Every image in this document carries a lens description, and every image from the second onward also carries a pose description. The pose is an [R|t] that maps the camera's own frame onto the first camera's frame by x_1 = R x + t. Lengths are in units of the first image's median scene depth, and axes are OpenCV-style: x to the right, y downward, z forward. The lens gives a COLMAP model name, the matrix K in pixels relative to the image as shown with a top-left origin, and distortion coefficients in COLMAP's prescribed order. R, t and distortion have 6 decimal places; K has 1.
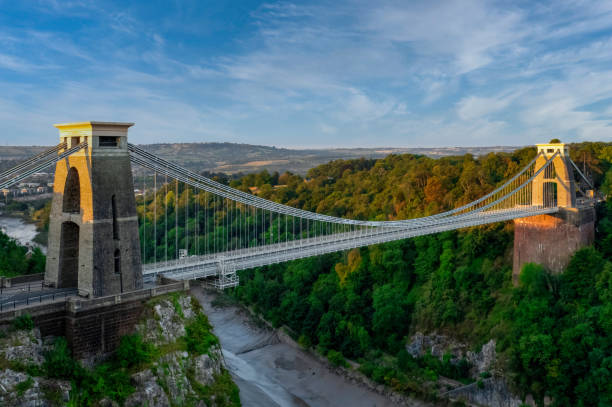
lens RADIAL K [[645.1, 0, 225.1], [0, 645.1, 134.0], [0, 0, 1]] dist [-0.004796, 0.014005]
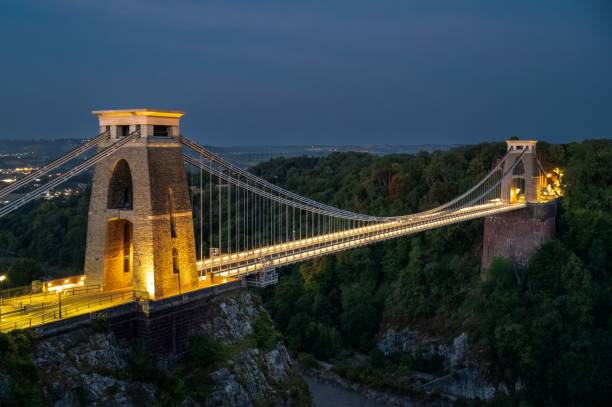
lens RADIAL K [[704.6, 0, 290.0], [0, 704.6, 180.9], [0, 0, 1]] dist [0.002004, 0.013461]
pose [[0.976747, -0.004347, 0.214350, -0.103915], [-0.011126, 0.997420, 0.070925, 0.004290], [-0.214105, -0.071661, 0.974179, -0.011693]]
